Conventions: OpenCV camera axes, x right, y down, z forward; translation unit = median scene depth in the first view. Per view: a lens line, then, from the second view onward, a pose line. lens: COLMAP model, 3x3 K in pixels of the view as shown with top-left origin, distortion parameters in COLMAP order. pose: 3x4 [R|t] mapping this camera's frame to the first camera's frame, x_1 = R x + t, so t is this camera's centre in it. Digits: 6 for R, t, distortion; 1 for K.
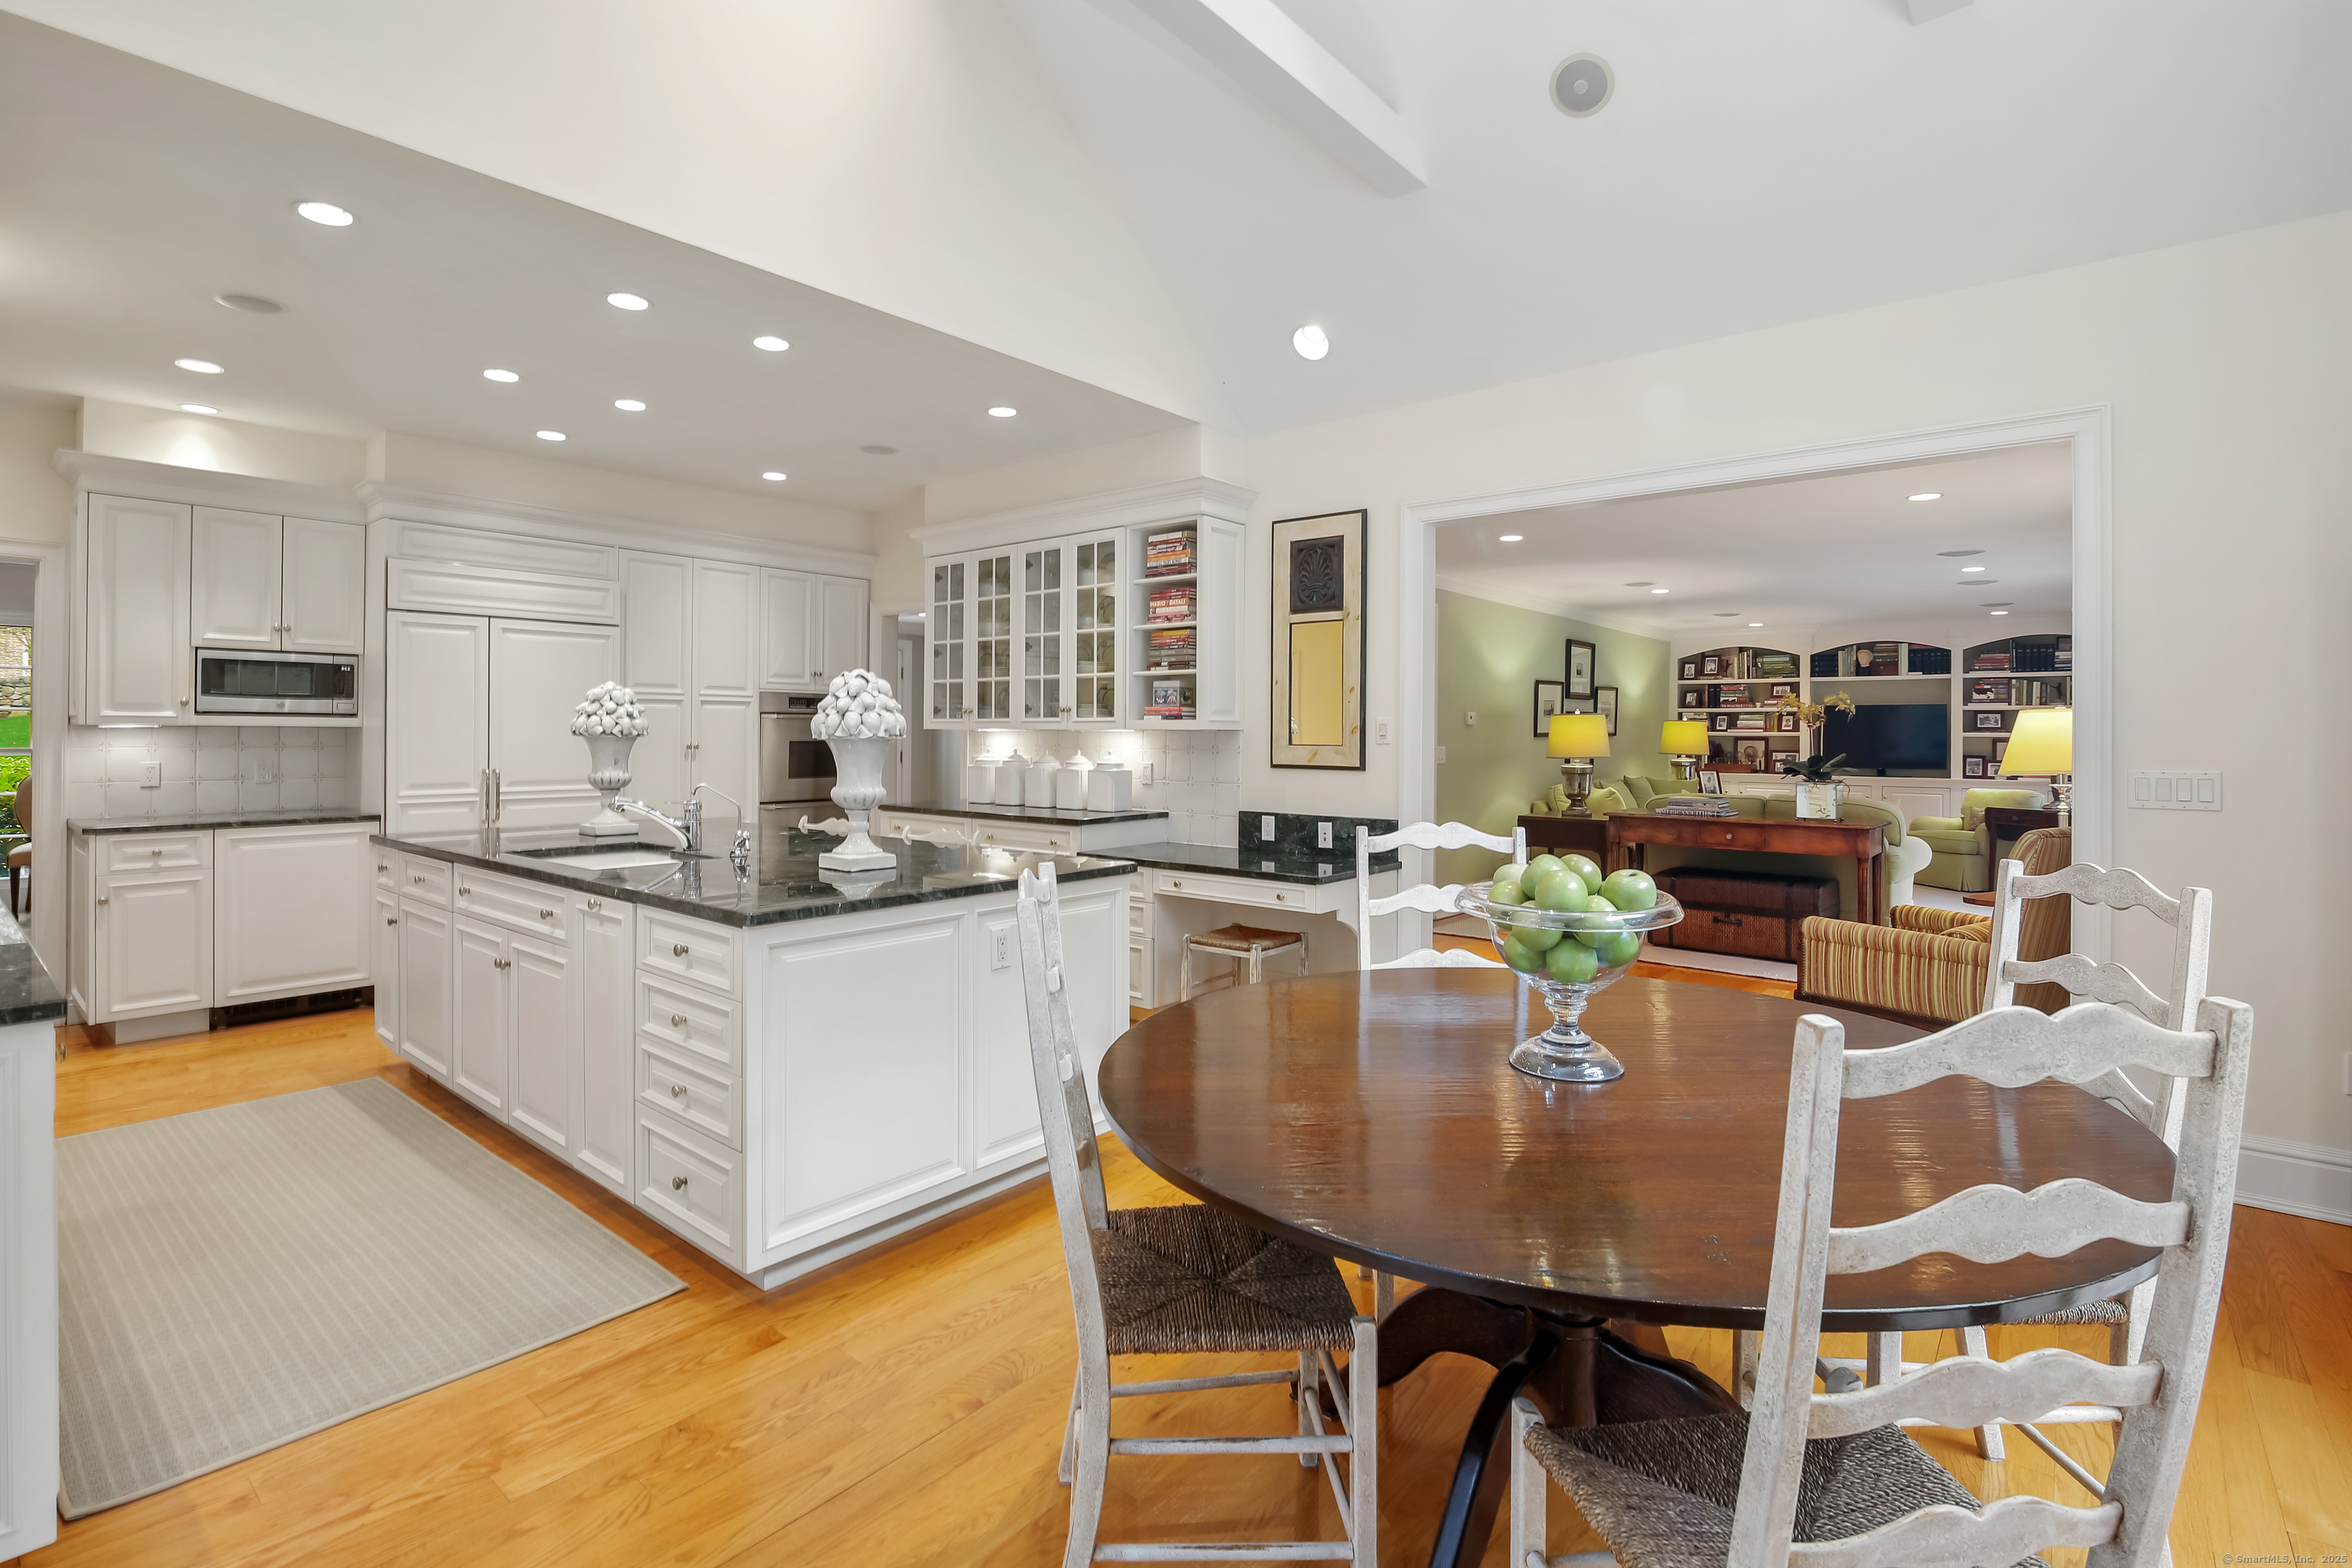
lens RADIAL K [[1087.8, 0, 1172.8], [0, 1087.8, 726.8], [0, 0, 1]] dist [-0.021464, 0.002832]
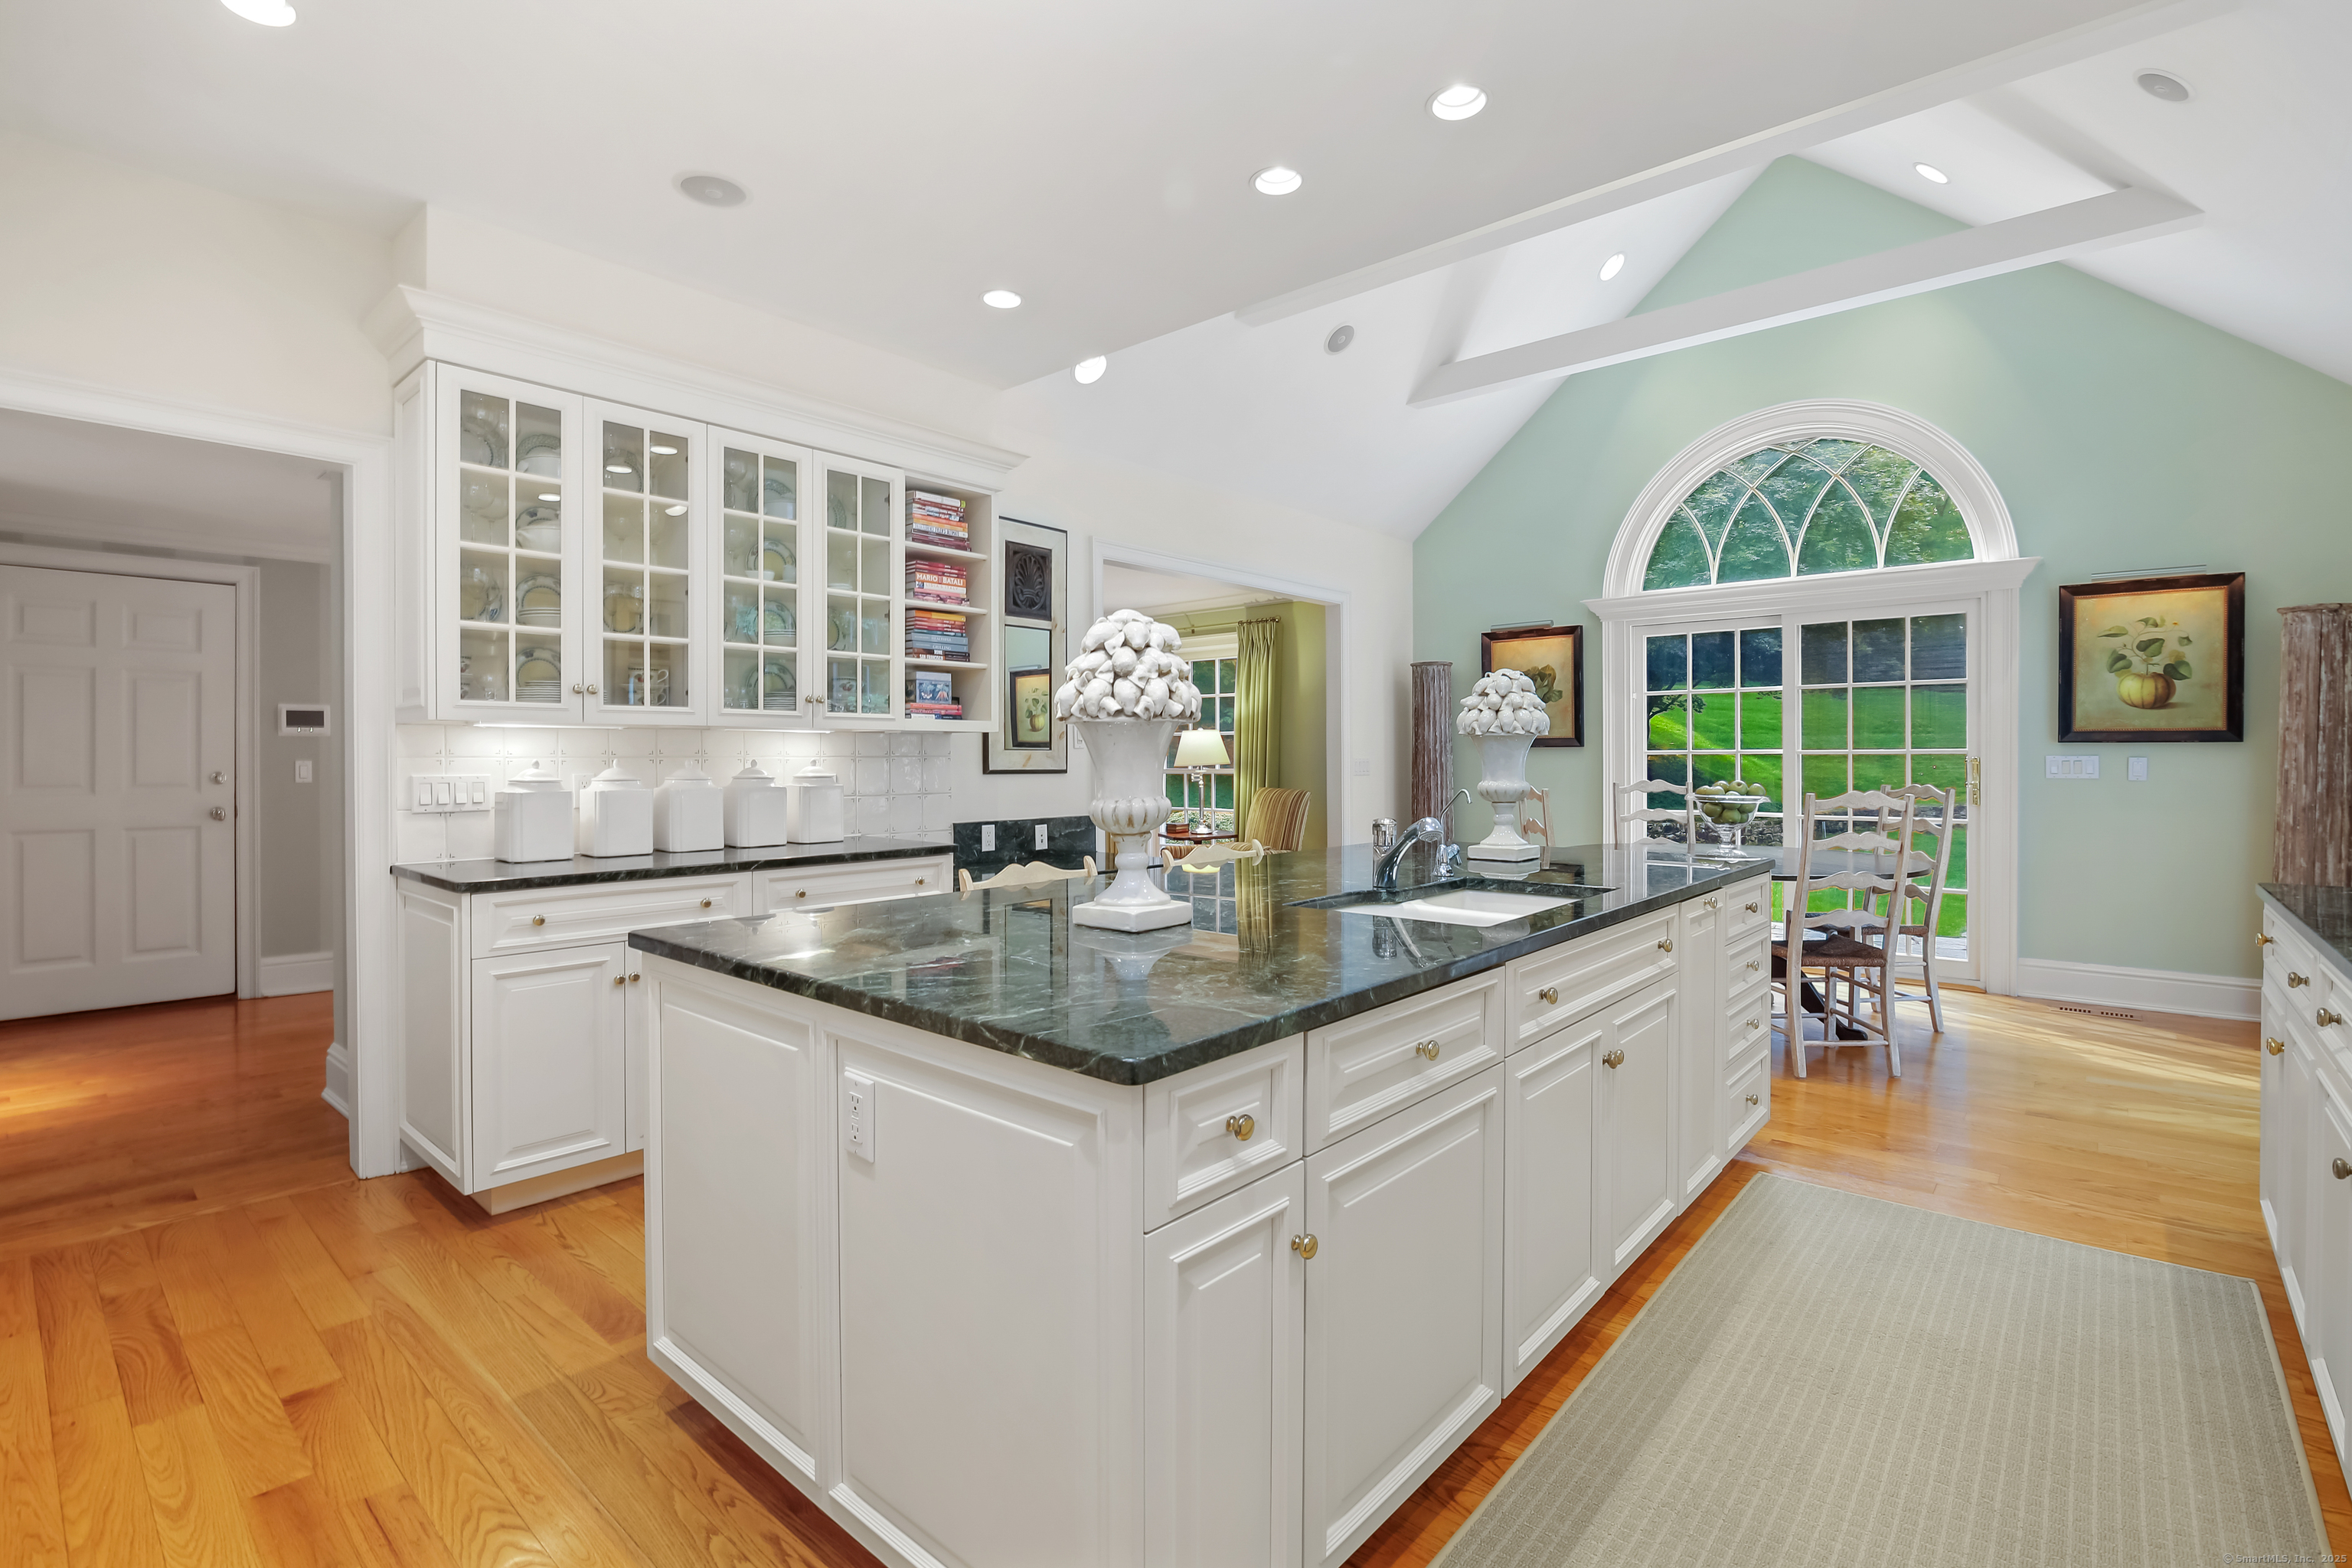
lens RADIAL K [[1087.8, 0, 1166.1], [0, 1087.8, 756.3], [0, 0, 1]] dist [-0.021464, 0.002832]
pose [[0.029276, -0.003522, 0.999565, -0.690564], [-0.005412, 0.999979, 0.003682, 0.014566], [-0.999557, -0.005518, 0.029256, 0.665264]]
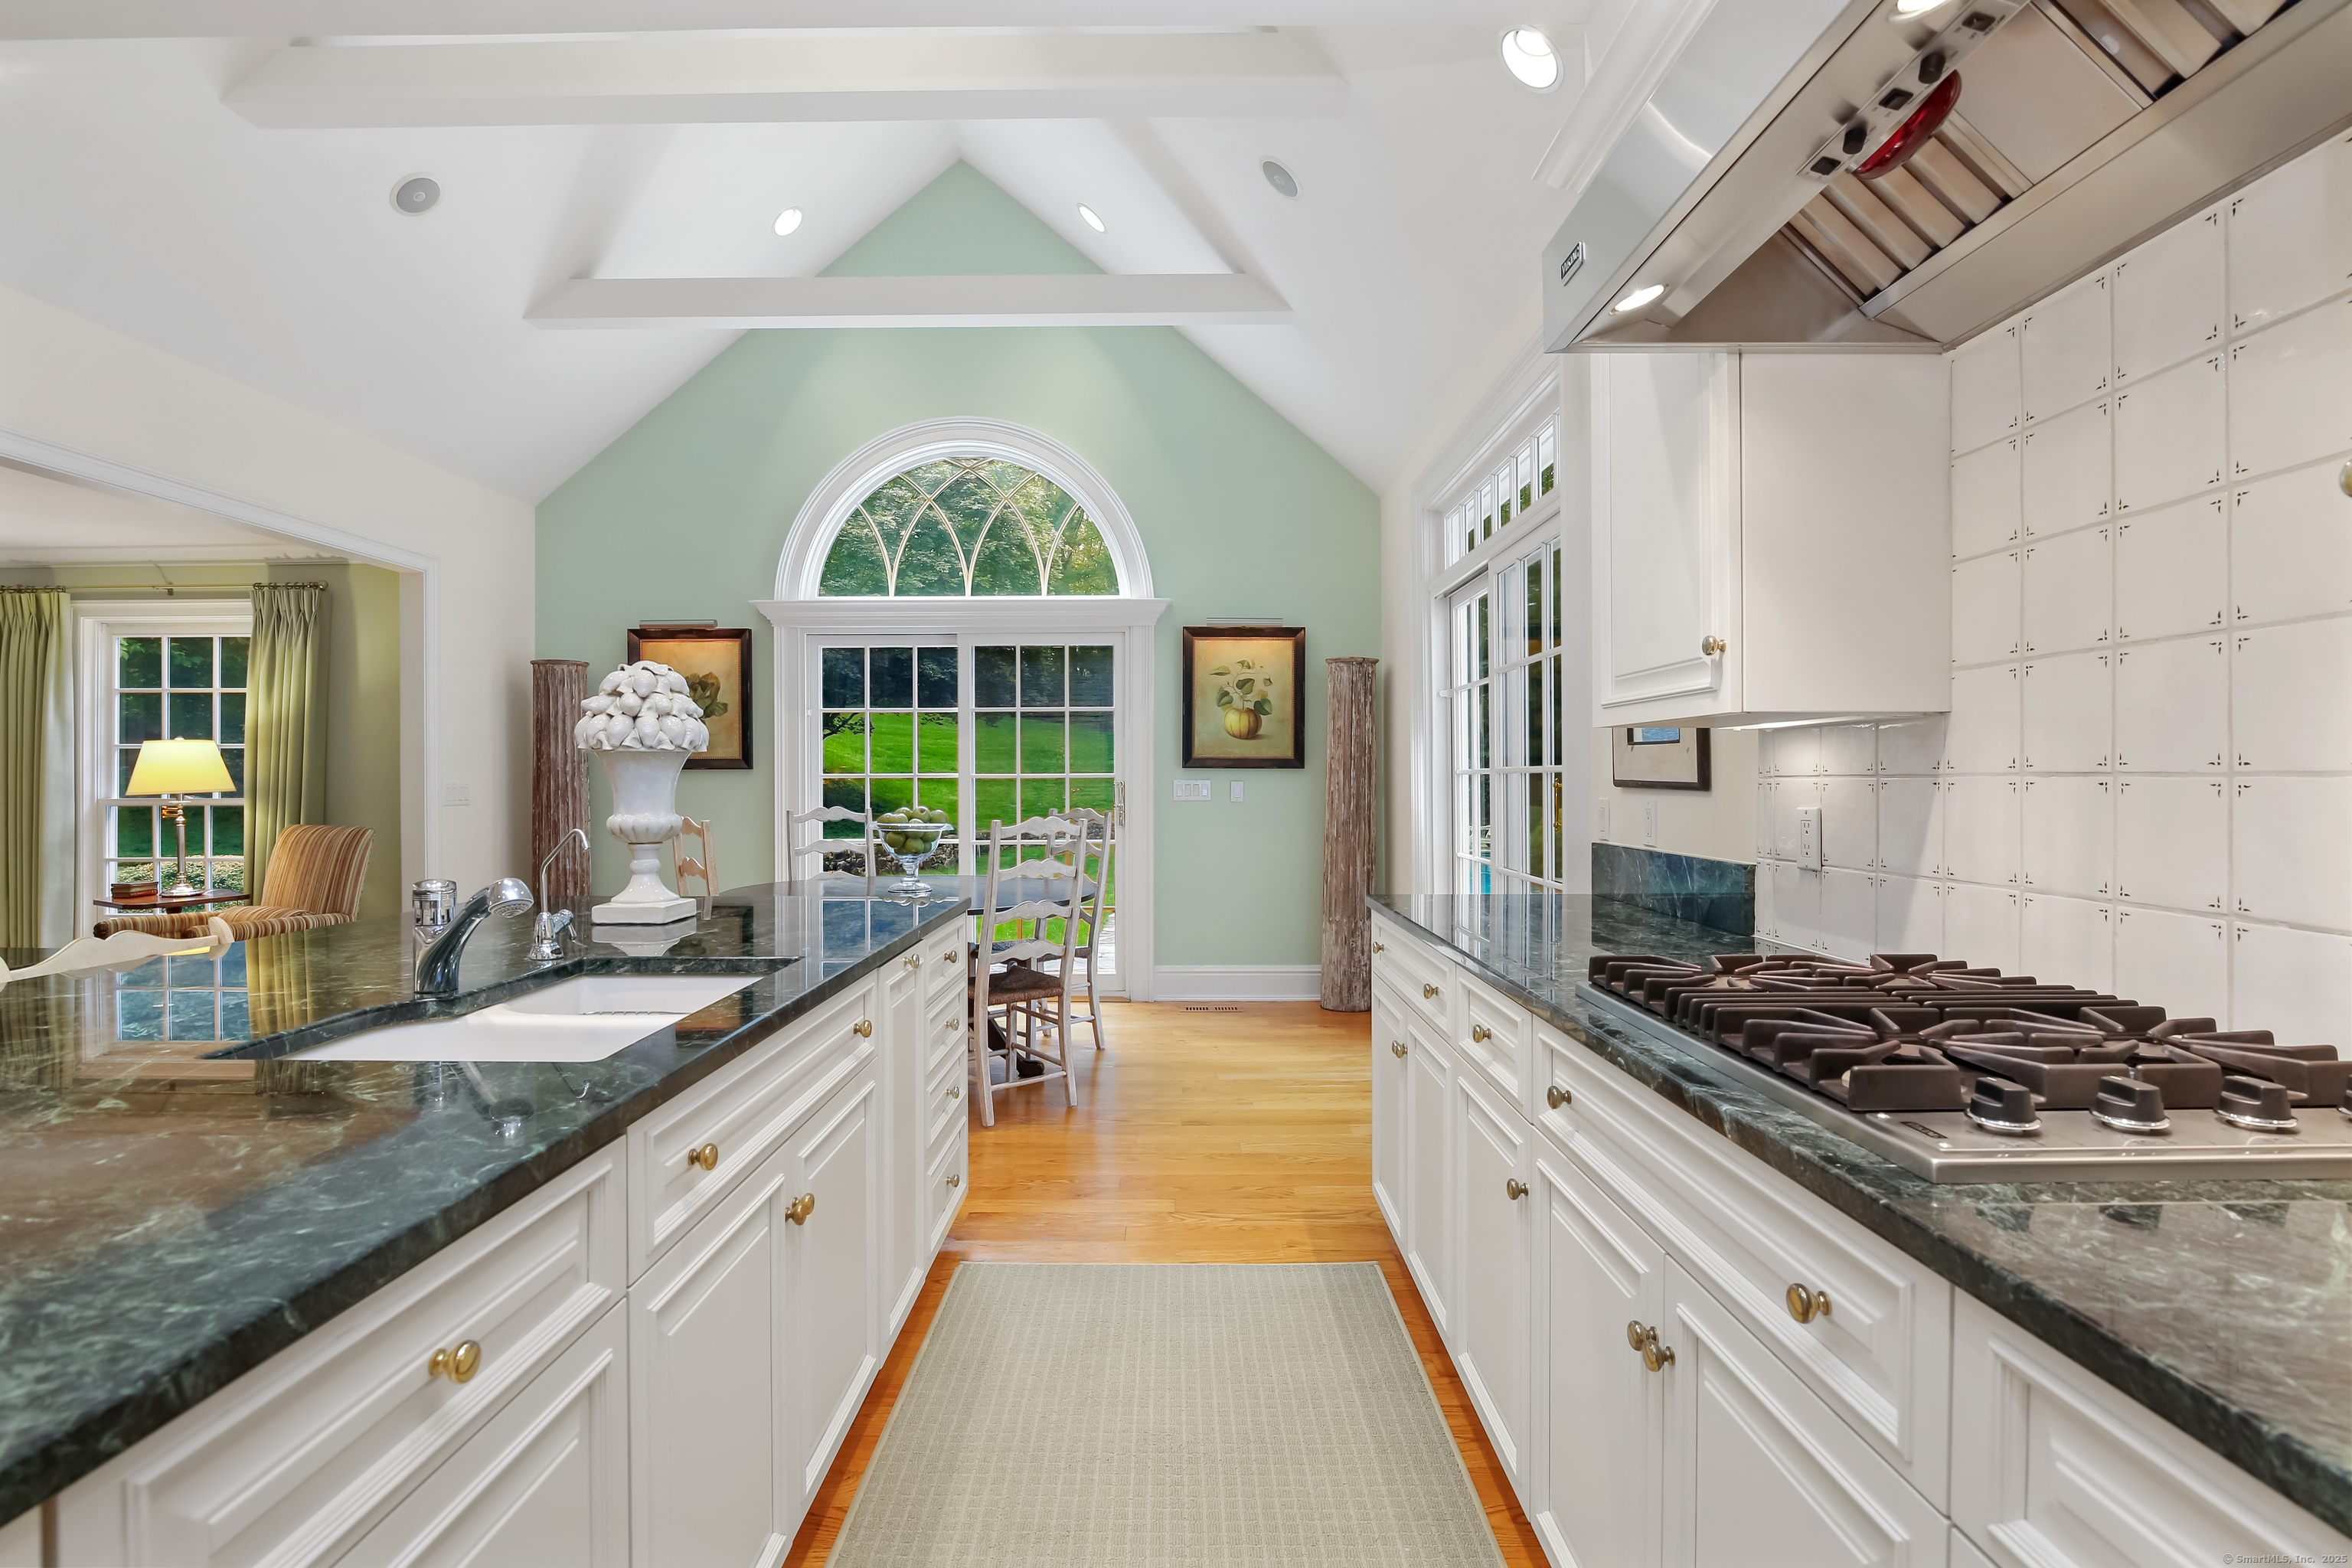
lens RADIAL K [[1140.7, 0, 1181.0], [0, 1140.7, 787.3], [0, 0, 1]] dist [-0.021259, -0.001128]
pose [[-0.643909, -0.008677, 0.765052, -0.585741], [-0.007408, 0.999960, 0.005107, 0.014778], [-0.765066, -0.002379, -0.643948, 0.629314]]
